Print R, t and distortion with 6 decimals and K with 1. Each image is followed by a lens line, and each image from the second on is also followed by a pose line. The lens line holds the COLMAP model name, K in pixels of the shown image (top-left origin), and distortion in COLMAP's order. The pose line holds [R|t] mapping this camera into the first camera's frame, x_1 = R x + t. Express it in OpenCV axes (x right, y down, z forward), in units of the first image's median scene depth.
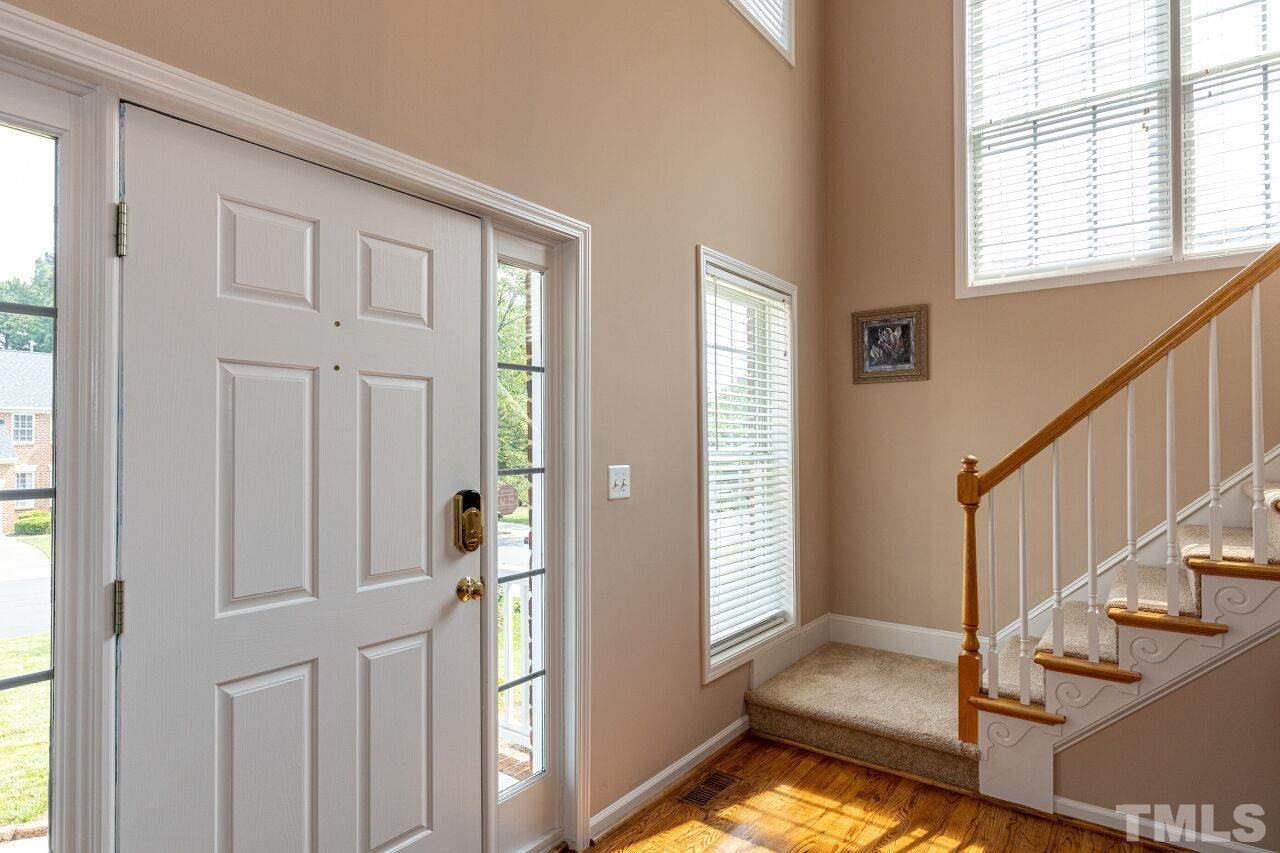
lens RADIAL K [[729.8, 0, 636.7], [0, 729.8, 429.9], [0, 0, 1]] dist [0.000354, 0.000349]
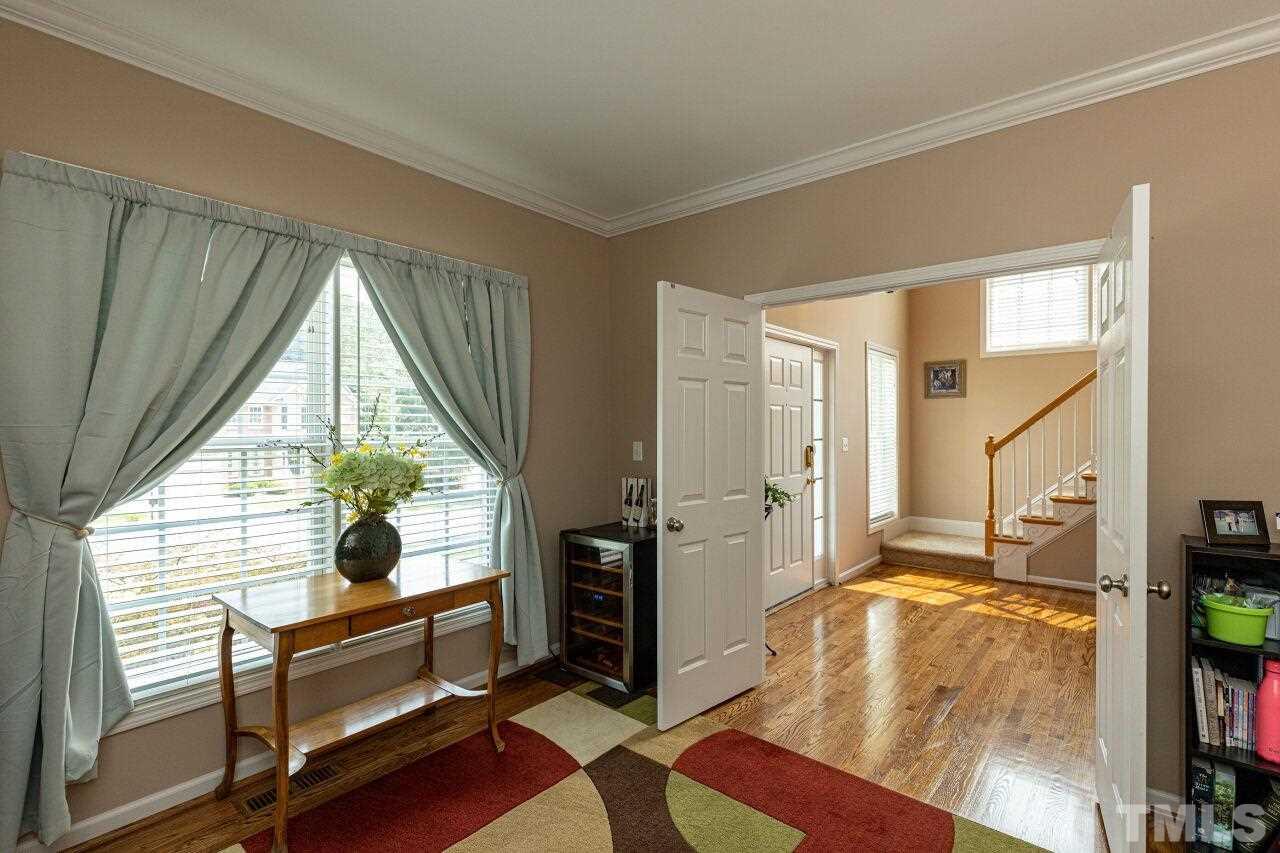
lens RADIAL K [[589.5, 0, 646.6], [0, 589.5, 422.1], [0, 0, 1]] dist [-0.000199, -0.000083]
pose [[0.997376, 0.002110, -0.072371, -0.508438], [-0.001455, 0.999958, 0.009095, -0.020827], [0.072387, -0.008966, 0.997336, -0.966122]]
